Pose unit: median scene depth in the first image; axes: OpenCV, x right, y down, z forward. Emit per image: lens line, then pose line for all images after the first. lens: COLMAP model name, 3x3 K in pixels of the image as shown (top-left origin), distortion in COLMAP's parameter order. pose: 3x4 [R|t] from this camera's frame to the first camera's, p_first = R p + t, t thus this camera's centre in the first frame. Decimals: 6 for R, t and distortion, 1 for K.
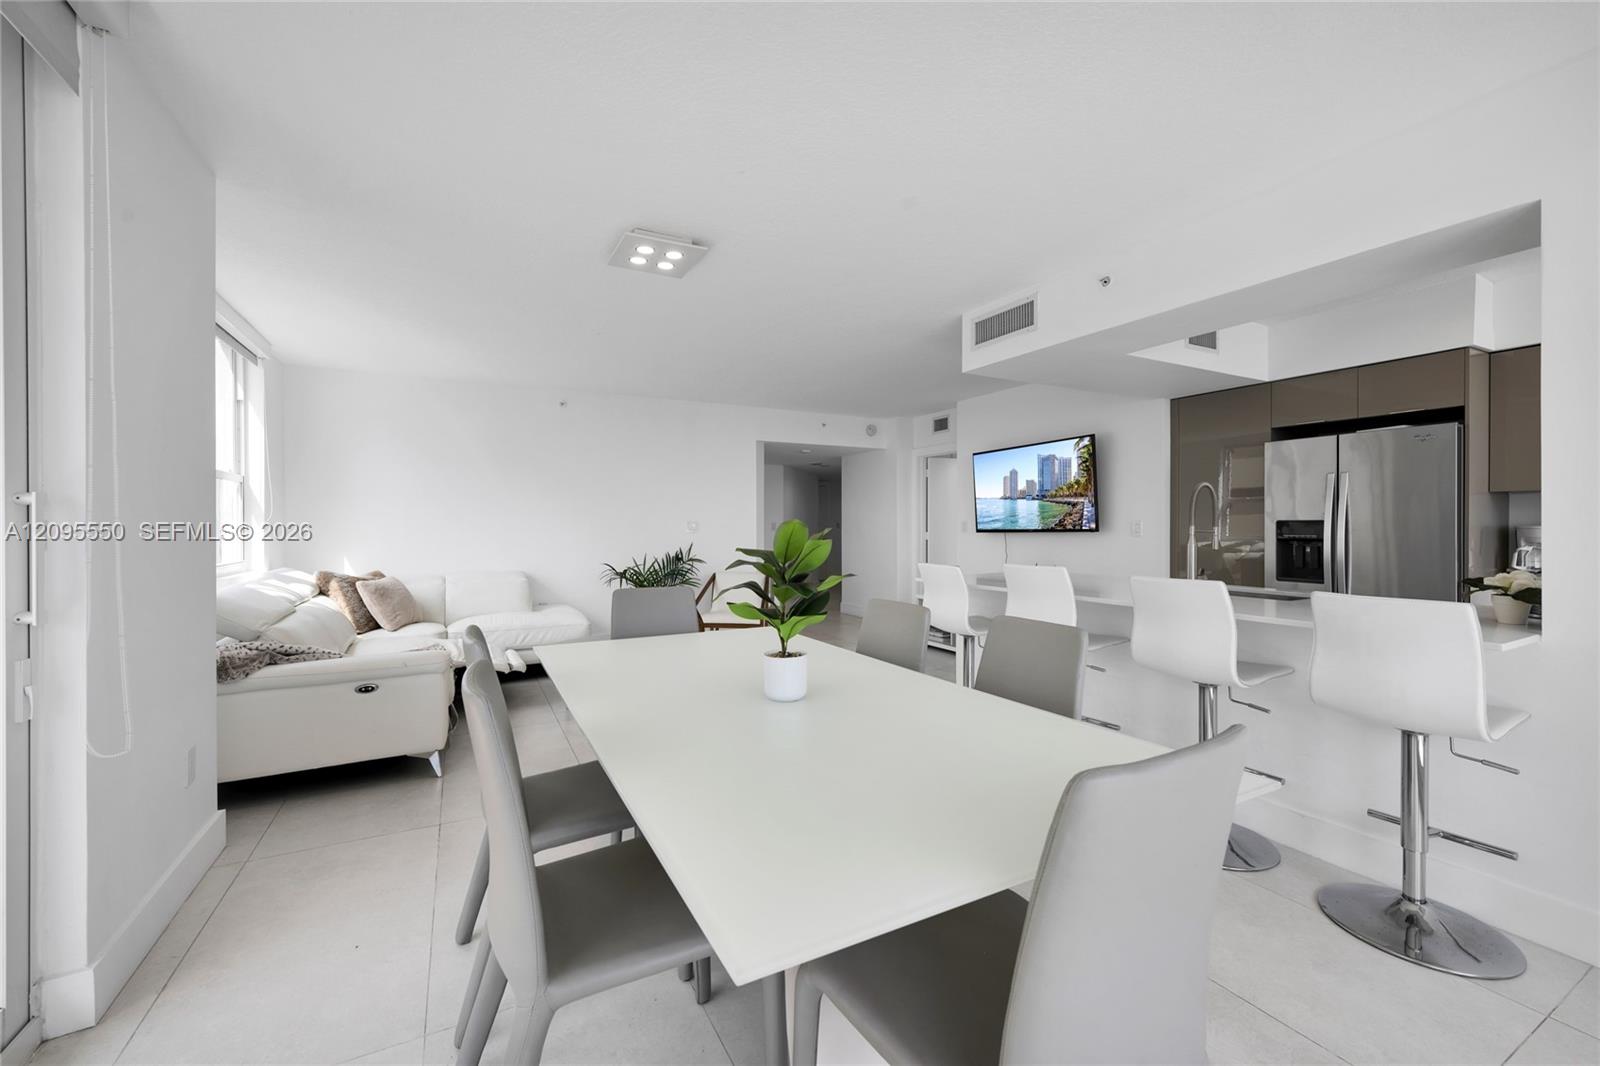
lens RADIAL K [[643.3, 0, 784.1], [0, 643.3, 536.0], [0, 0, 1]] dist [-0.000765, -0.000050]
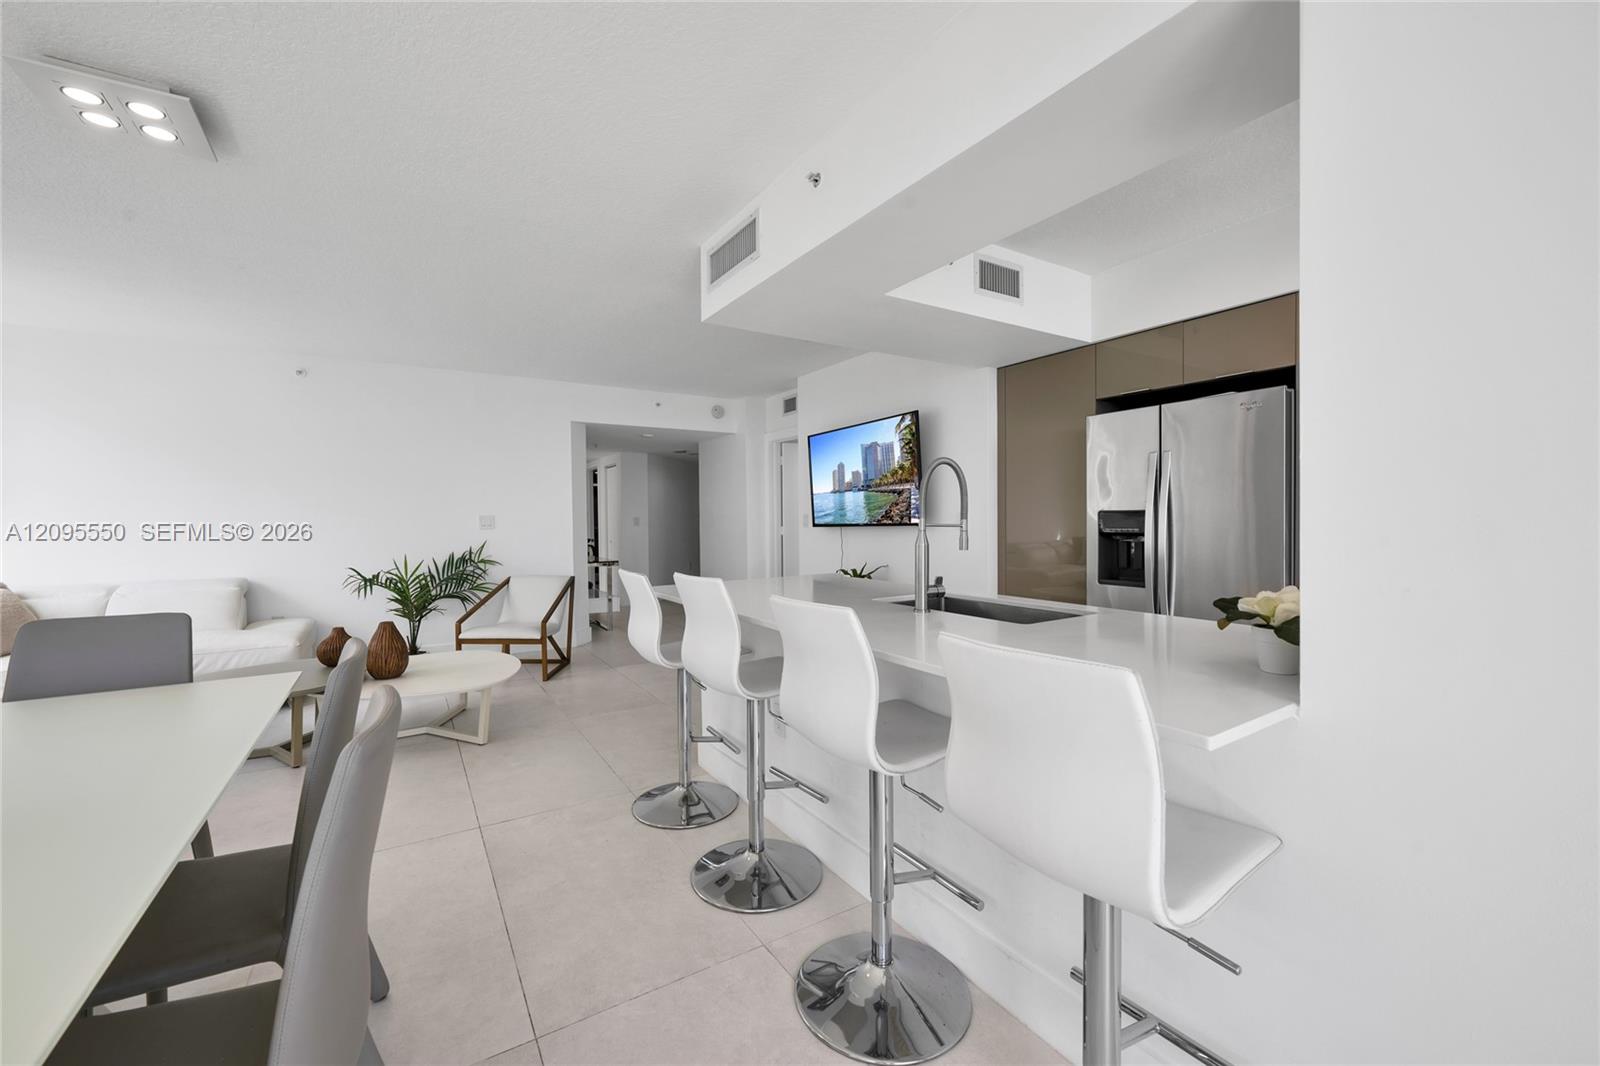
lens RADIAL K [[643.3, 0, 784.1], [0, 643.3, 536.0], [0, 0, 1]] dist [-0.000765, -0.000050]
pose [[0.997704, -0.005675, 0.067486, 0.249462], [0.005148, 0.999955, 0.007983, -0.000919], [-0.067529, -0.007618, 0.997688, 0.168869]]
